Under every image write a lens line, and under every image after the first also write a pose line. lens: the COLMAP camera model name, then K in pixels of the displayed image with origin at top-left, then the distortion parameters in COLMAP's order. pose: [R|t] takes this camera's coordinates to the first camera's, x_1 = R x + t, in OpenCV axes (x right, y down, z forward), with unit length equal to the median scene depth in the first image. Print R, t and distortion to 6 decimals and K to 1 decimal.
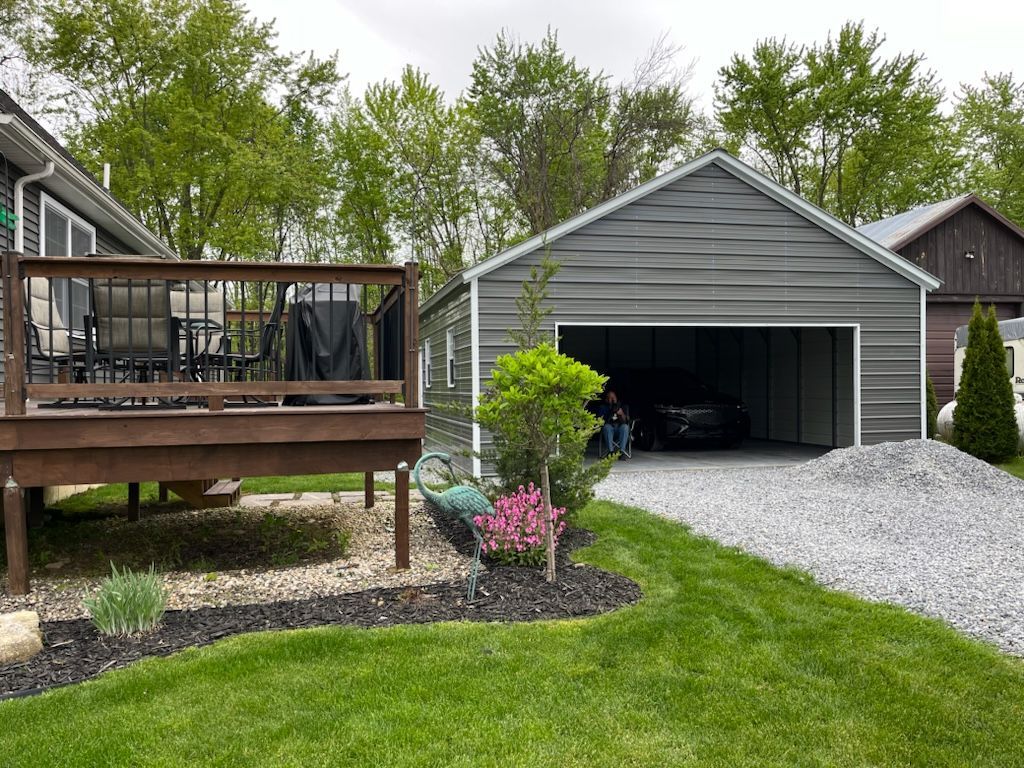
lens RADIAL K [[775.0, 0, 513.9], [0, 775.0, 387.2], [0, 0, 1]] dist [0.043888, -0.044121]
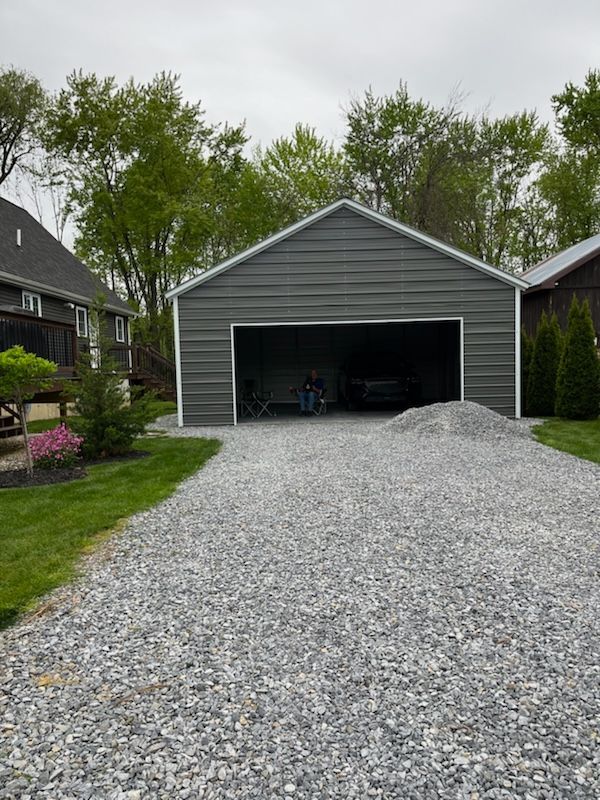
lens RADIAL K [[605.5, 0, 301.3], [0, 605.5, 399.7], [0, 0, 1]] dist [0.043888, -0.044121]
pose [[0.969656, -0.000446, -0.244473, 0.129120], [0.014262, 0.998399, 0.054744, 0.000063], [0.244057, -0.056570, 0.968110, -0.031431]]
